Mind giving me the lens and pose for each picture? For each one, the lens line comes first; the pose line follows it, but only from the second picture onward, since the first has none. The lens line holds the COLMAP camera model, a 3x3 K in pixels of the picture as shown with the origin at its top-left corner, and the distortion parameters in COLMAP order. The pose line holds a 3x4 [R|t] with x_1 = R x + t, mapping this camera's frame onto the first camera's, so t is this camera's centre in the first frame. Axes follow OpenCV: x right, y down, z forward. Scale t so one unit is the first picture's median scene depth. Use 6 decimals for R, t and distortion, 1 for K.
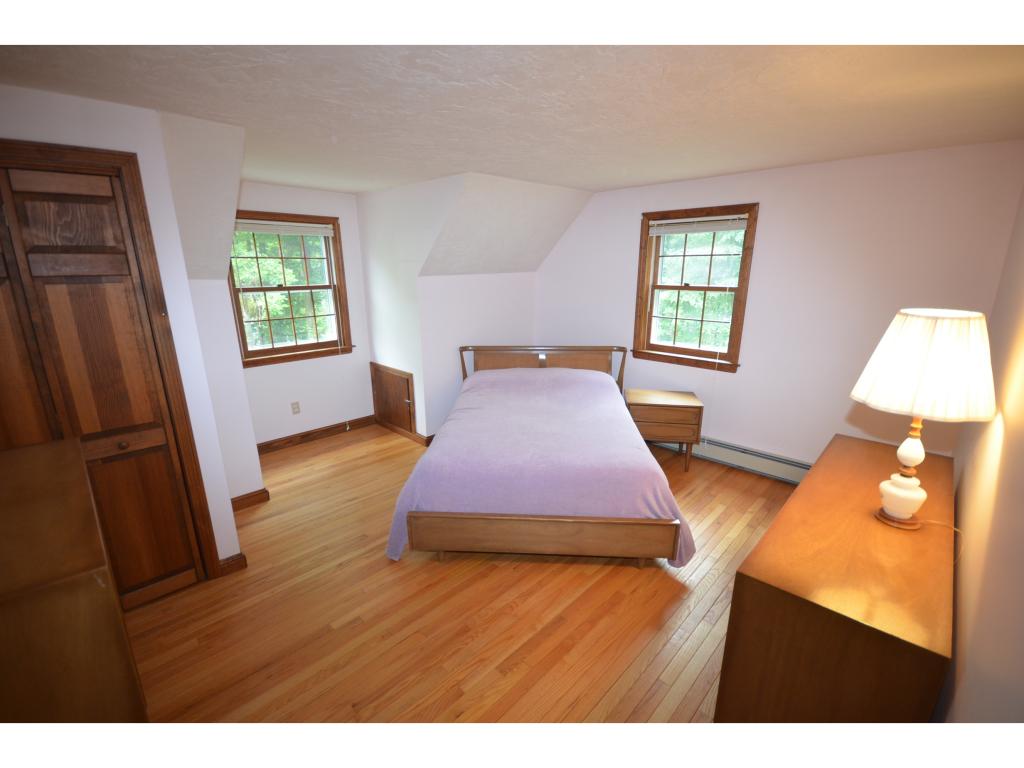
lens RADIAL K [[448.7, 0, 516.4], [0, 448.7, 391.1], [0, 0, 1]] dist [0.001071, -0.000500]
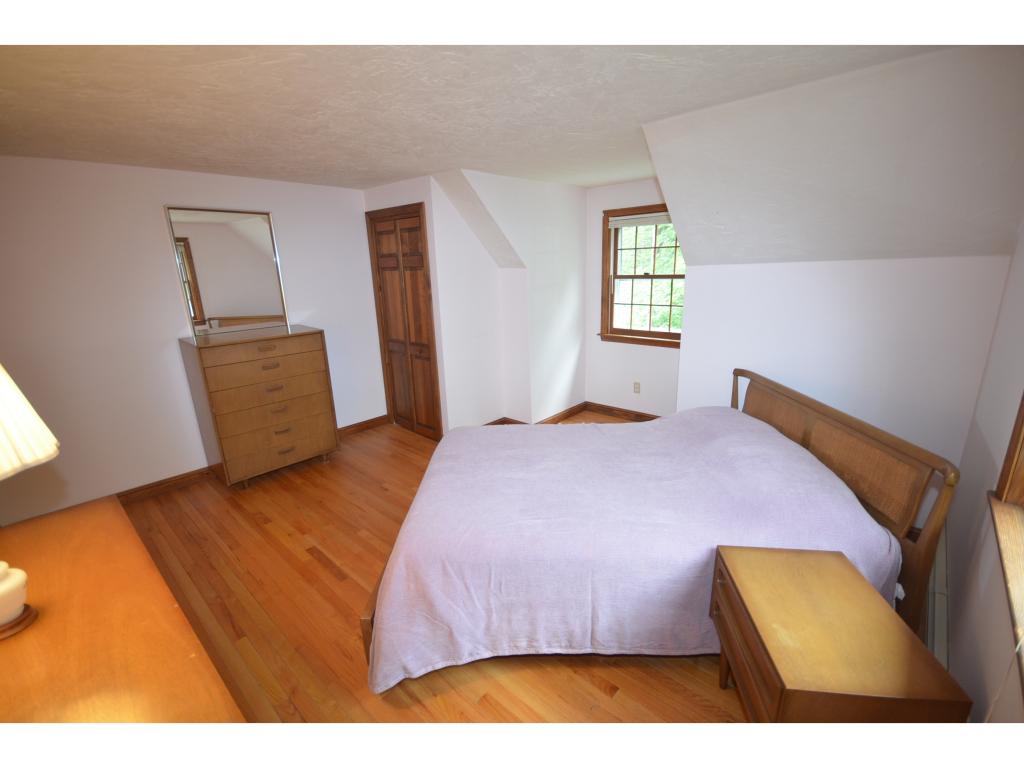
lens RADIAL K [[448.7, 0, 516.4], [0, 448.7, 391.1], [0, 0, 1]] dist [0.001071, -0.000500]
pose [[0.033853, 0.272740, -0.961492, 0.784686], [-0.240655, 0.935961, 0.257025, -0.235646], [0.970020, 0.222687, 0.097321, 0.889542]]
